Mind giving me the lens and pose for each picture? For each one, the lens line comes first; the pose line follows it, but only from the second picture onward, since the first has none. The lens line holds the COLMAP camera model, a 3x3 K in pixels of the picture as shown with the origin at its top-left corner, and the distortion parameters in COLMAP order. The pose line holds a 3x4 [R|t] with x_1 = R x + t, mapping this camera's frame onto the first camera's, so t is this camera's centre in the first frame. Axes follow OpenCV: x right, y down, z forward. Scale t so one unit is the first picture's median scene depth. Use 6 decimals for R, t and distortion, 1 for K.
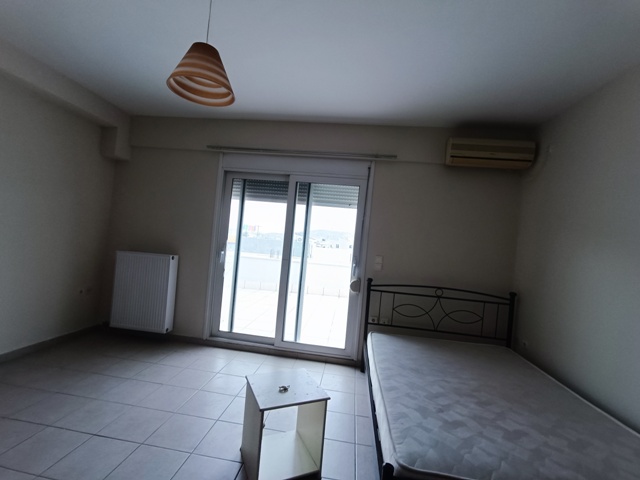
lens RADIAL K [[289.5, 0, 316.3], [0, 289.5, 241.3], [0, 0, 1]] dist [-0.003625, 0.000923]
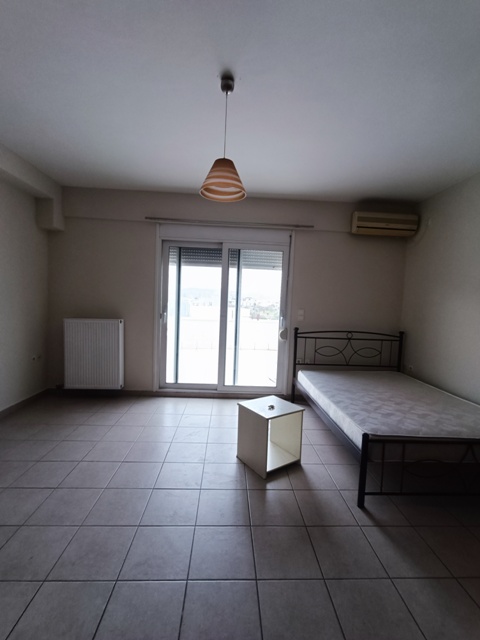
lens RADIAL K [[289.5, 0, 240.0], [0, 289.5, 320.0], [0, 0, 1]] dist [-0.003625, 0.000923]
pose [[0.984943, -0.061189, 0.161687, -0.237548], [0.048703, 0.995597, 0.080091, -0.014903], [-0.165876, -0.071011, 0.983587, -0.161318]]
